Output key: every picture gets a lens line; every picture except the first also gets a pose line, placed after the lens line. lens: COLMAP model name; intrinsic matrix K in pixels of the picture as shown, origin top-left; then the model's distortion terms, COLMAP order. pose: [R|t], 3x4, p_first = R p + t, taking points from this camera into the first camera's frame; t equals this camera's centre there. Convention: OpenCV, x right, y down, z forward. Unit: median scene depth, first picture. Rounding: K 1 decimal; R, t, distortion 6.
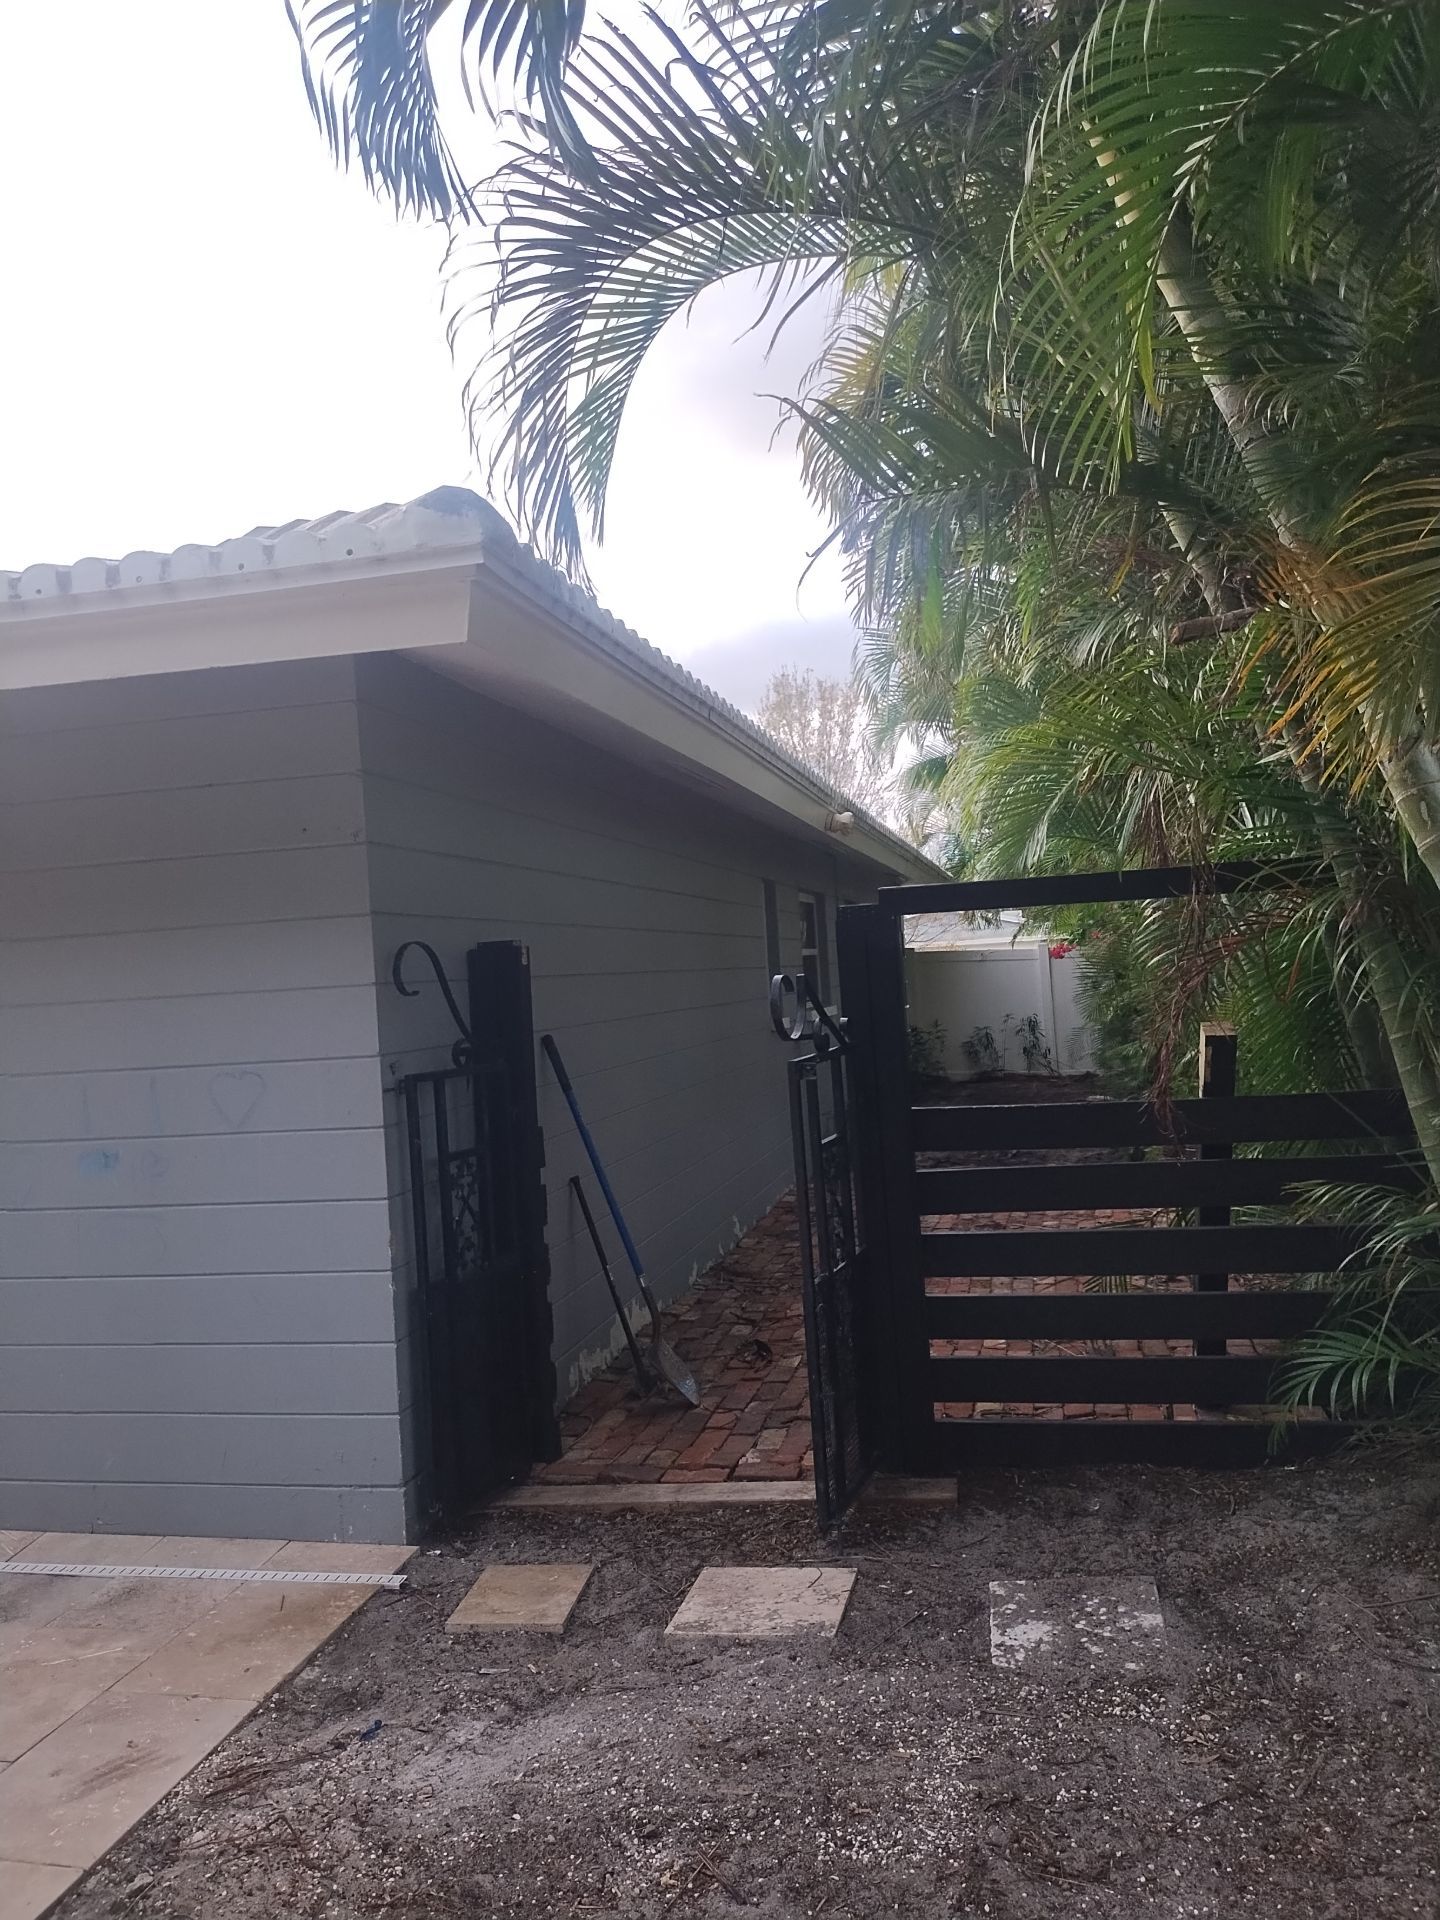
lens RADIAL K [[1431.7, 0, 721.4], [0, 1431.7, 960.2], [0, 0, 1]] dist [-0.002942, -0.000712]
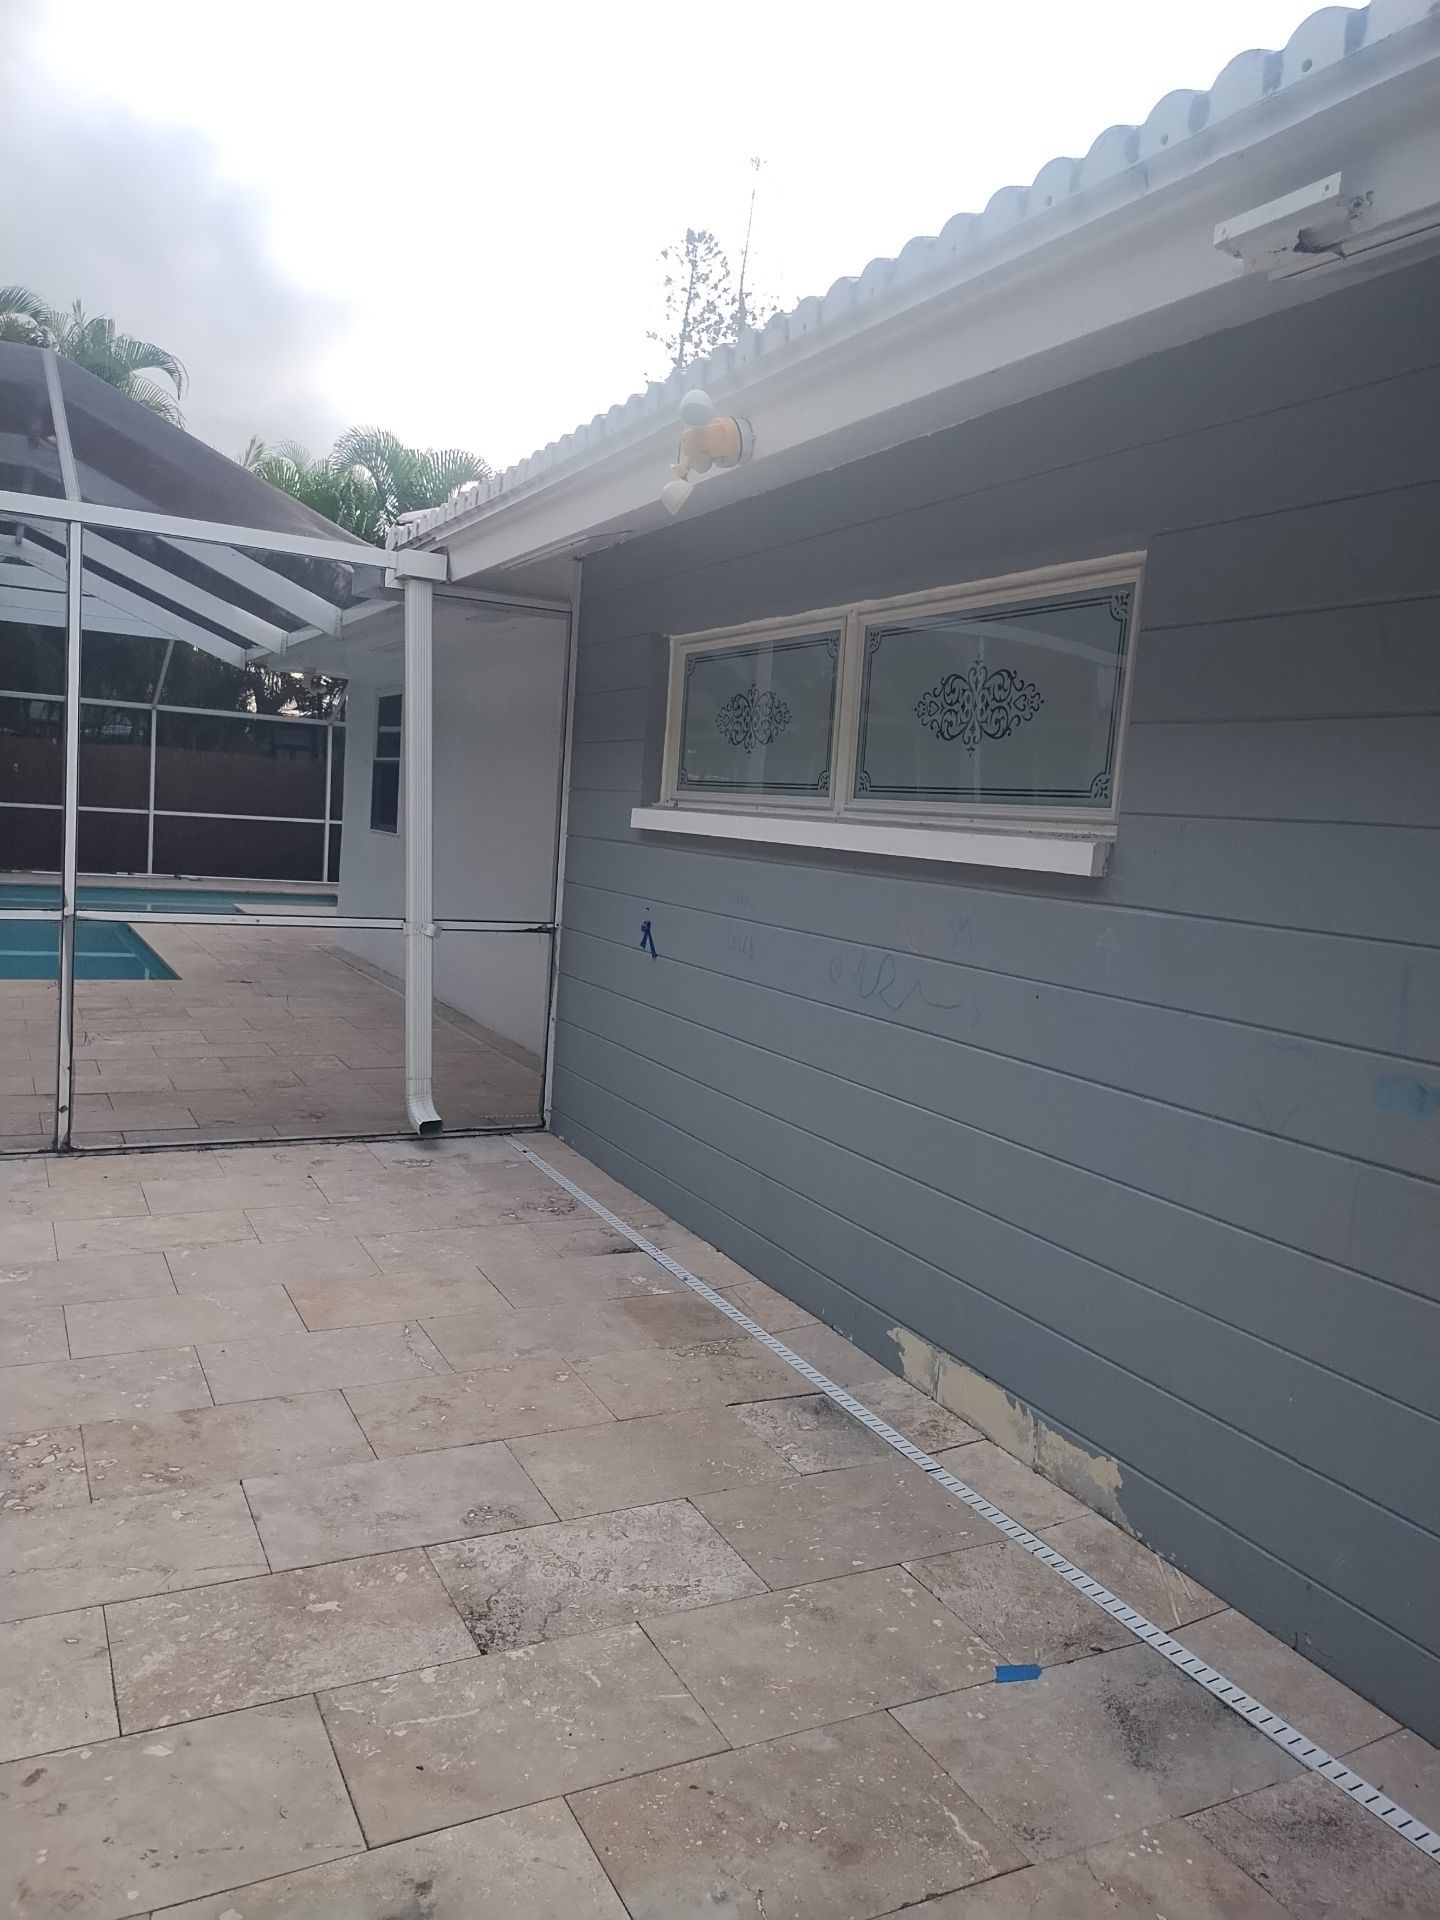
lens RADIAL K [[1431.7, 0, 719.9], [0, 1431.7, 961.8], [0, 0, 1]] dist [-0.002942, -0.000712]
pose [[0.630173, 0.189858, -0.752885, -0.187099], [-0.101823, 0.981478, 0.162276, 0.018318], [0.769749, -0.025601, 0.637833, 0.420595]]
